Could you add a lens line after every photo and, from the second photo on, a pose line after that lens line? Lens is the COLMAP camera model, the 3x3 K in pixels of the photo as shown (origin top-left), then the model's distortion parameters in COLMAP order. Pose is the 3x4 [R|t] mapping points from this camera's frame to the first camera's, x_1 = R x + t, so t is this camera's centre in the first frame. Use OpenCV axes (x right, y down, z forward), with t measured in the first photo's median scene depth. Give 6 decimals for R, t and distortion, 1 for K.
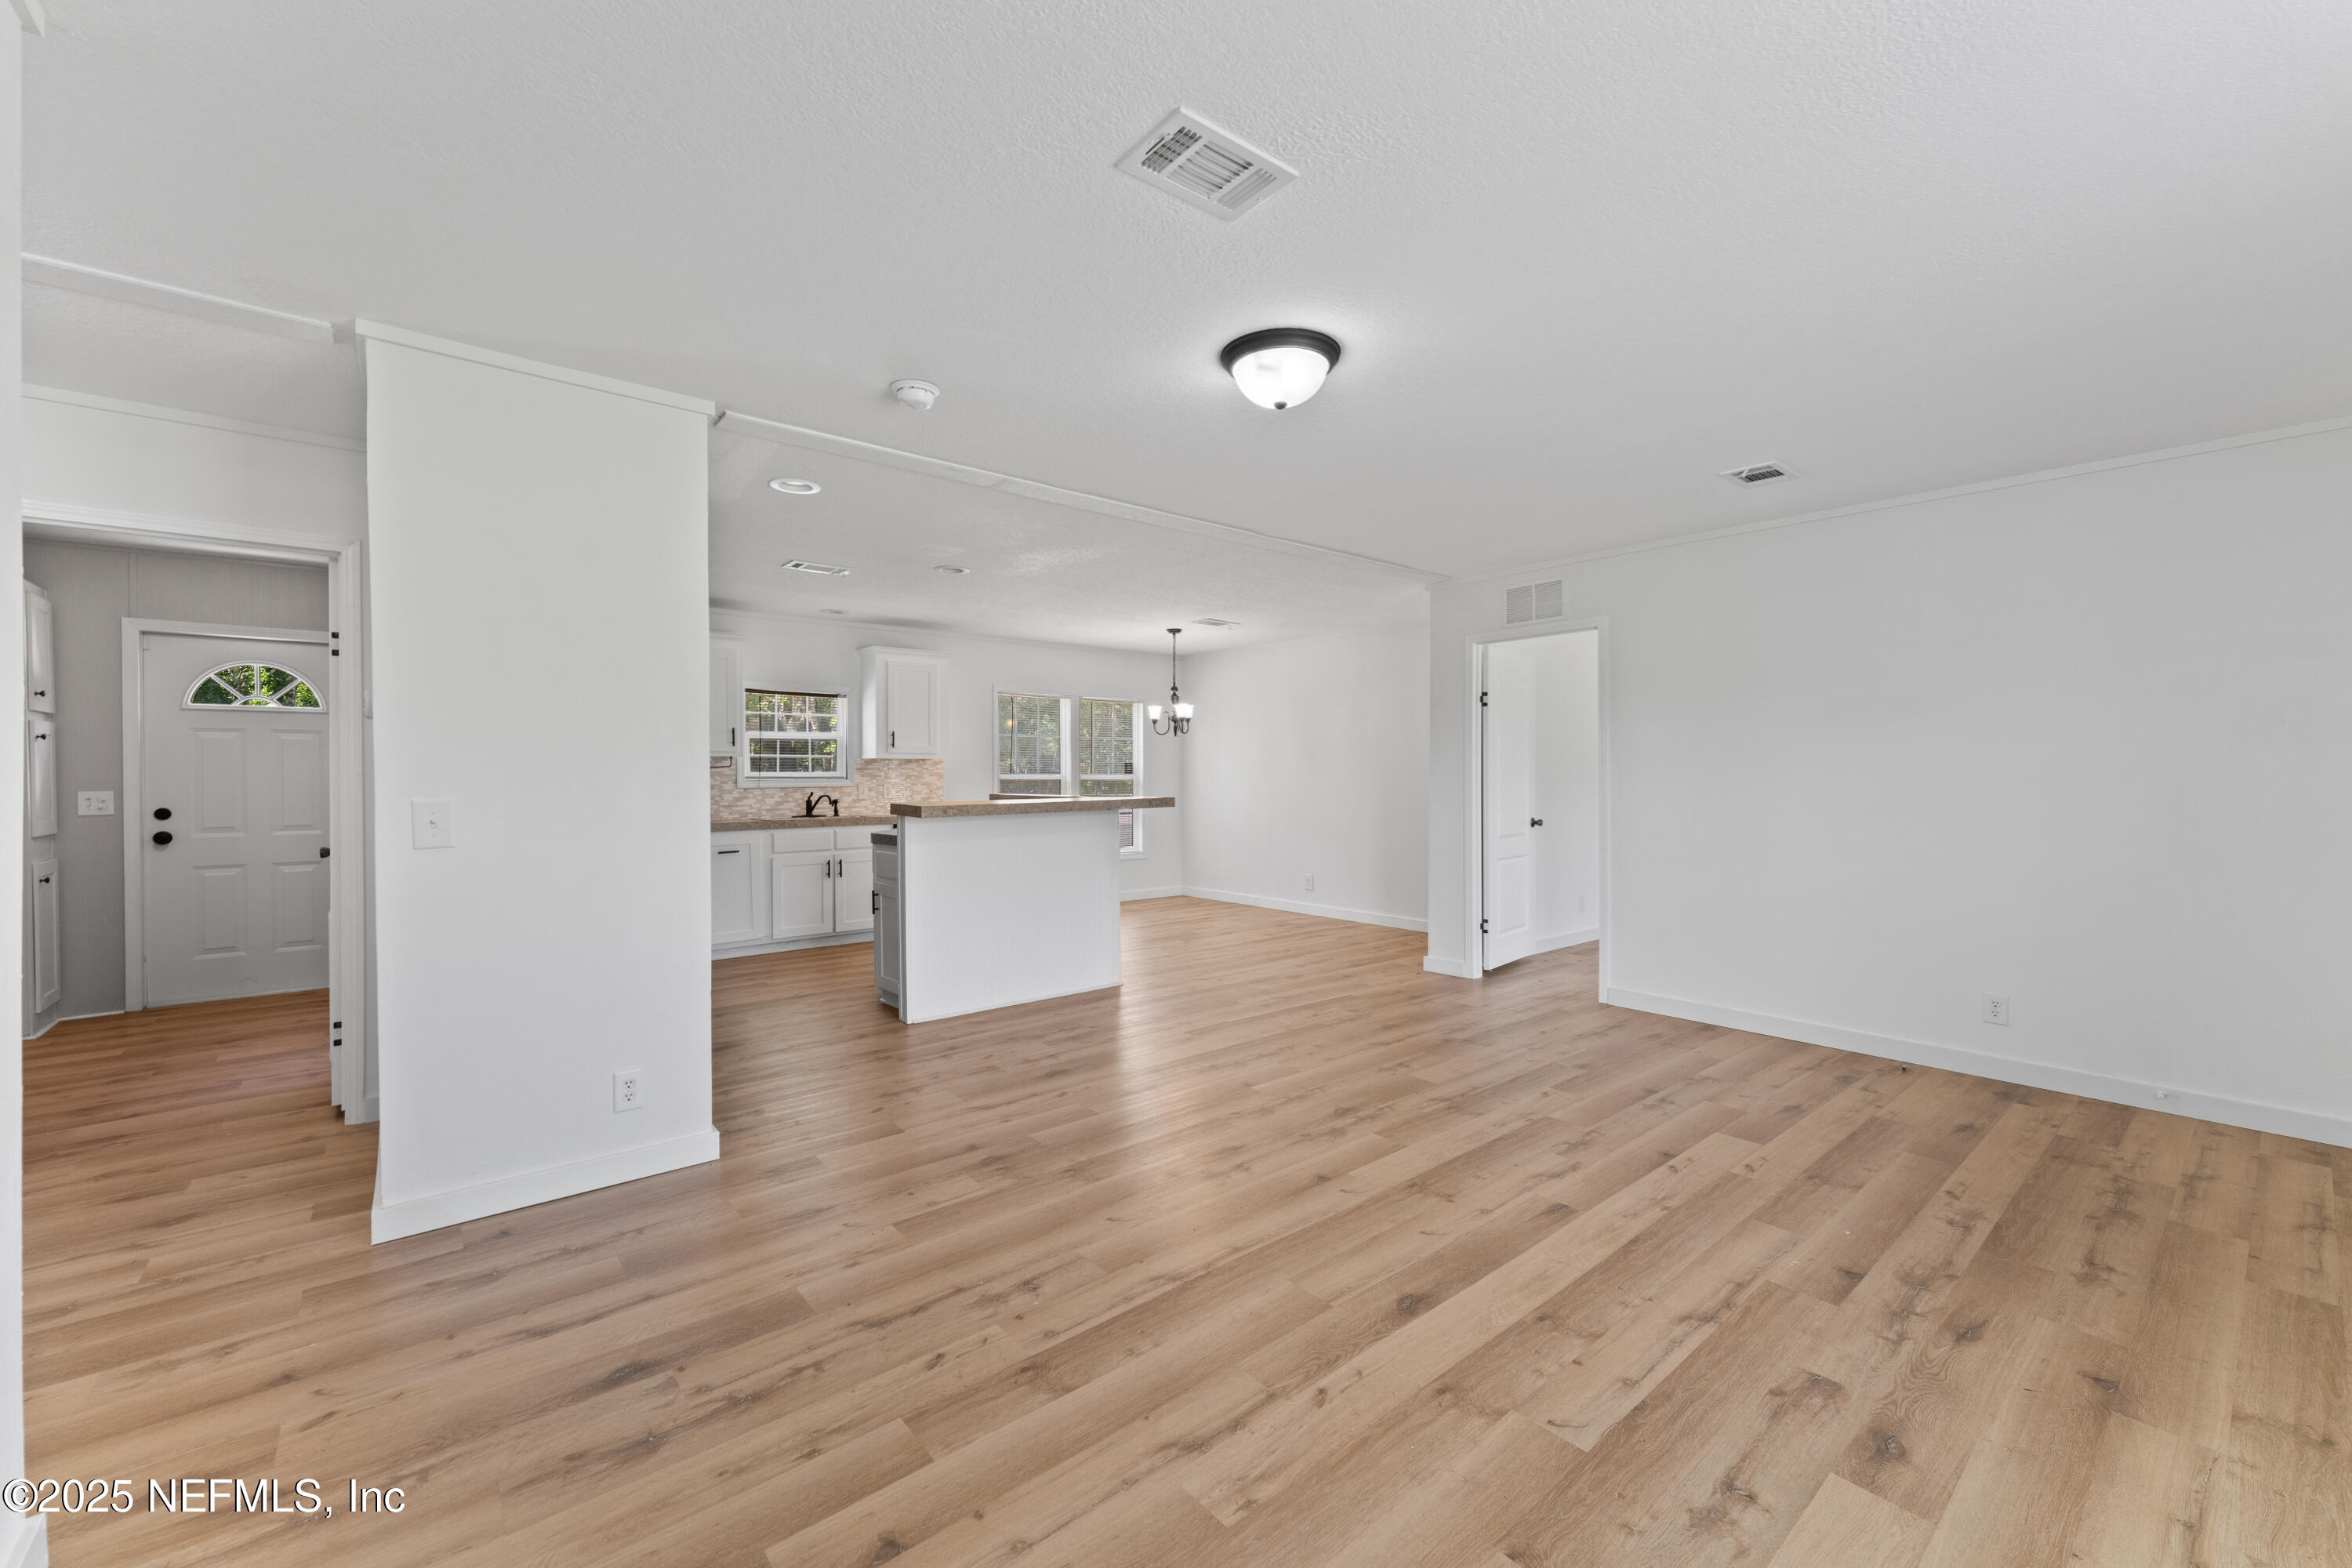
lens RADIAL K [[948.6, 0, 1168.7], [0, 948.6, 787.2], [0, 0, 1]] dist [0.002663, 0.000744]
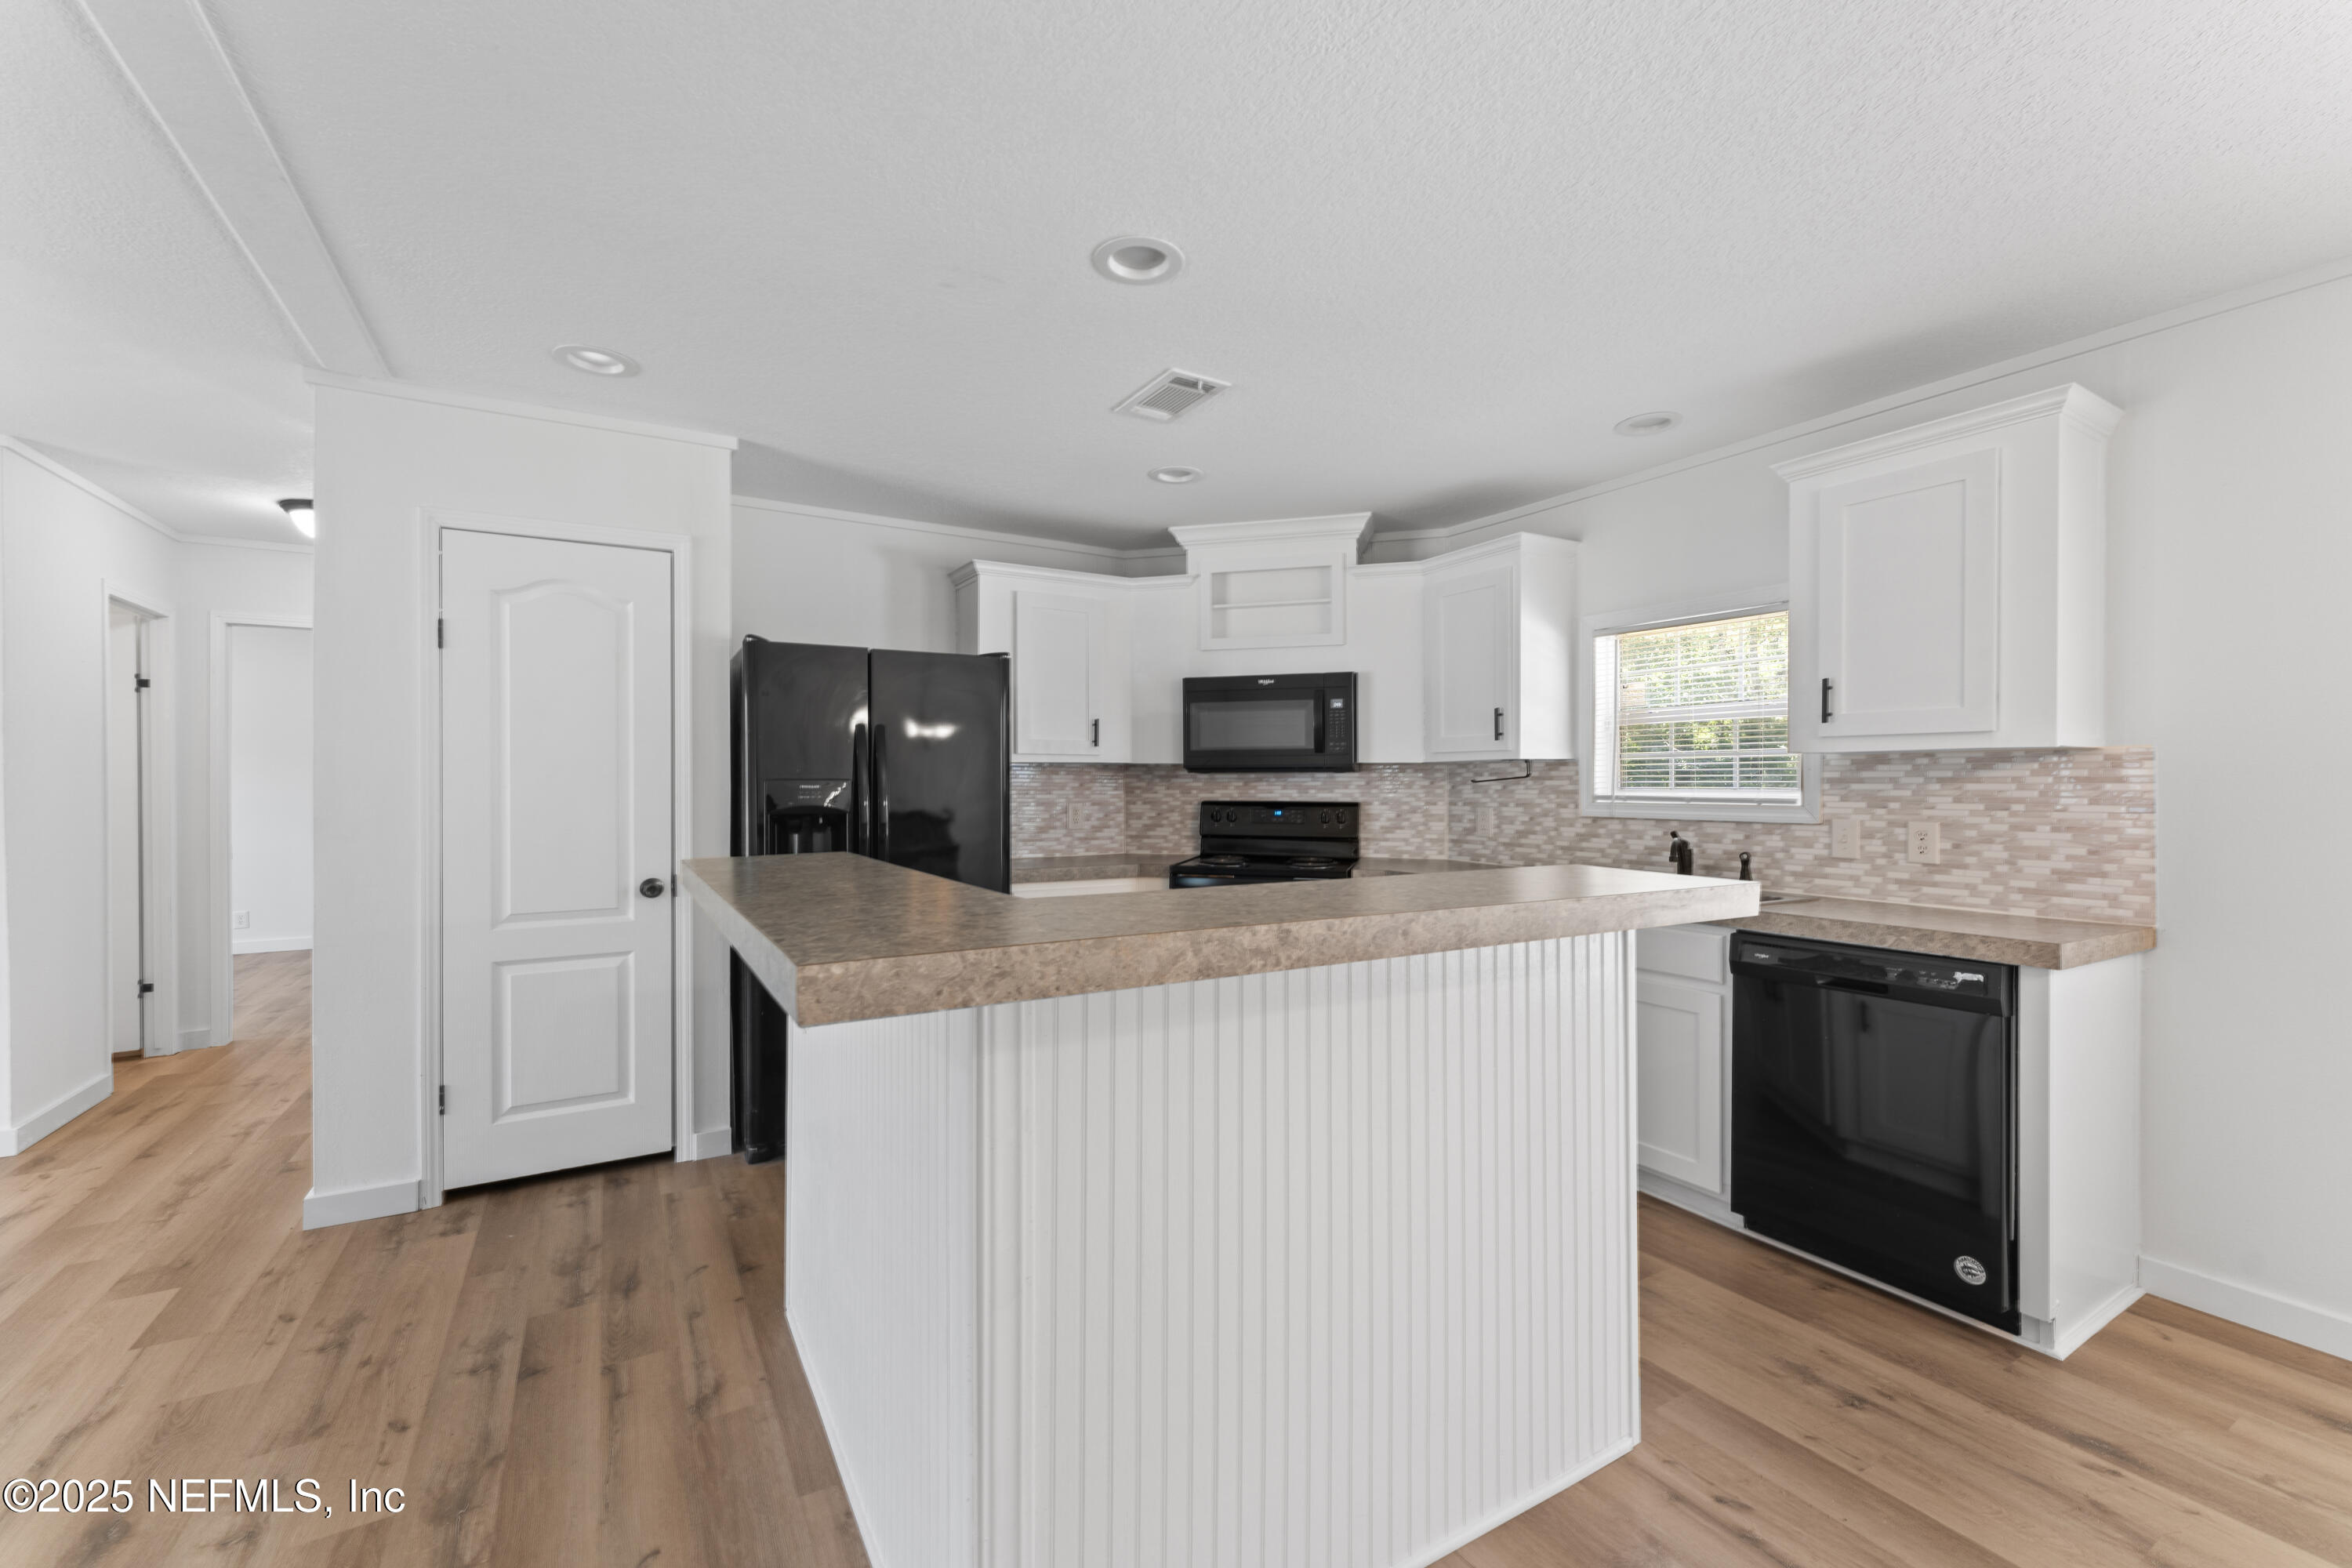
lens RADIAL K [[948.6, 0, 1169.8], [0, 948.6, 784.4], [0, 0, 1]] dist [0.002663, 0.000744]
pose [[-0.177753, 0.010224, -0.984022, 0.023272], [-0.005841, 0.999917, 0.011444, -0.004406], [0.984058, 0.007782, -0.177679, 0.170885]]
